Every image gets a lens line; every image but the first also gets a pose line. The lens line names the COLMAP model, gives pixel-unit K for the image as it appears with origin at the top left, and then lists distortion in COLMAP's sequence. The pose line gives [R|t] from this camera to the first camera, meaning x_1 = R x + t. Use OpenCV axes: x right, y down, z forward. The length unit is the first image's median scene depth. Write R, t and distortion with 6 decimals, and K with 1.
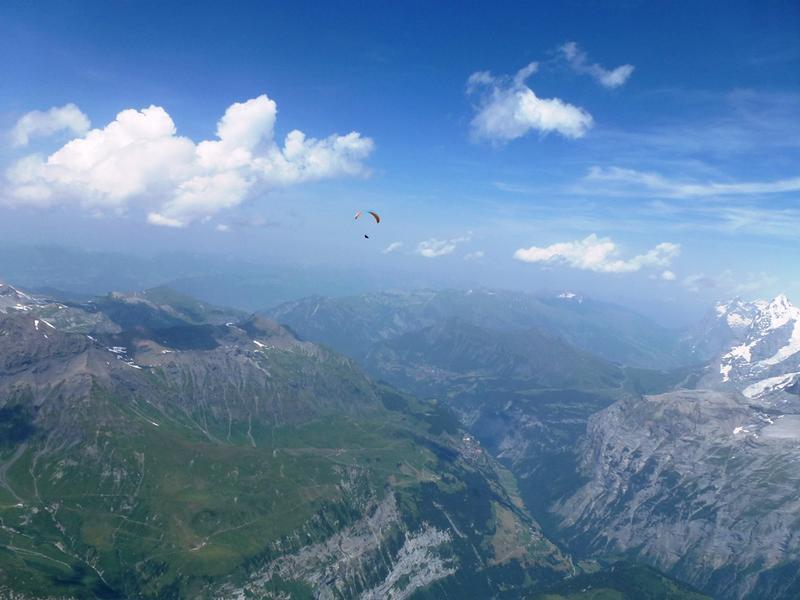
lens RADIAL K [[572.0, 0, 397.8], [0, 572.0, 298.8], [0, 0, 1]] dist [-0.063704, 0.023503]
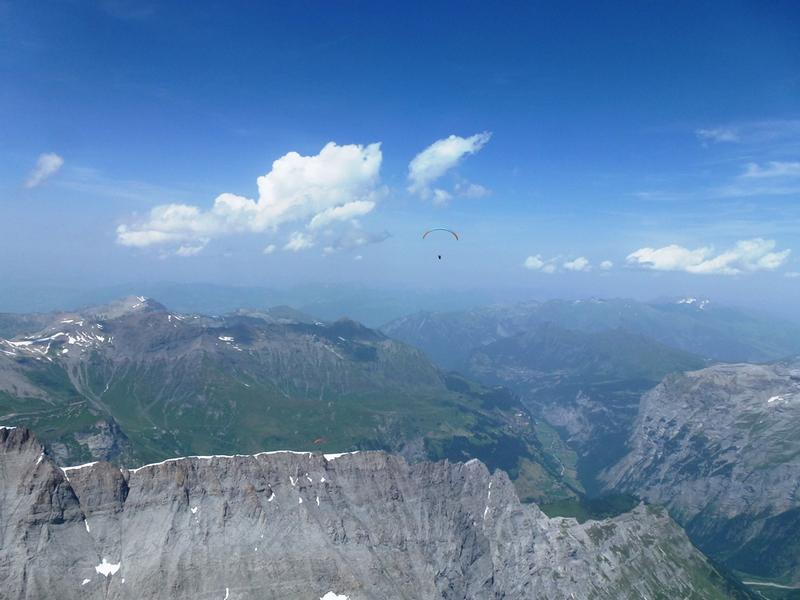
lens RADIAL K [[572.0, 0, 393.5], [0, 572.0, 300.5], [0, 0, 1]] dist [-0.063704, 0.023503]
pose [[0.968273, -0.057505, -0.243190, 0.194439], [0.046675, 0.997655, -0.050067, 0.074219], [0.245498, 0.037128, 0.968686, -0.194560]]
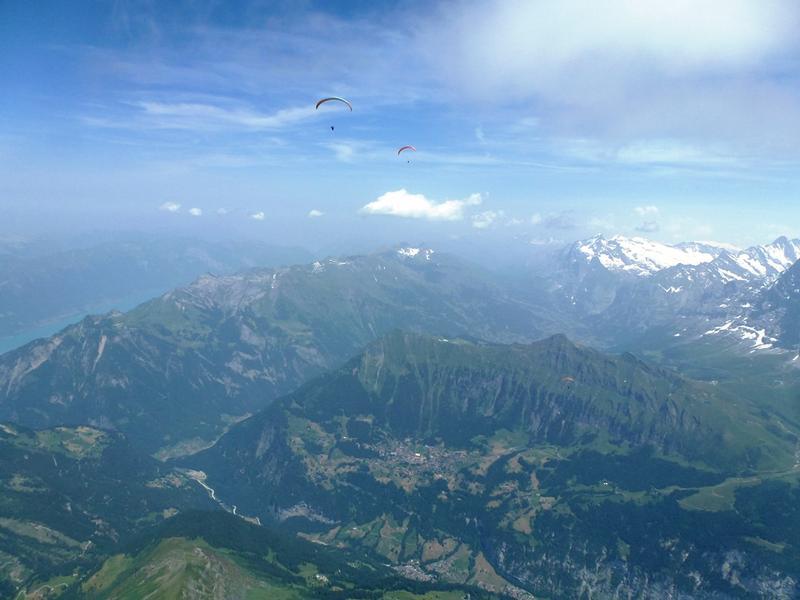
lens RADIAL K [[572.0, 0, 403.6], [0, 572.0, 300.1], [0, 0, 1]] dist [-0.063704, 0.023503]
pose [[0.885581, -0.146949, 0.440626, -0.323424], [0.101776, 0.986973, 0.124605, -0.161035], [-0.453197, -0.065503, 0.889001, 1.151910]]
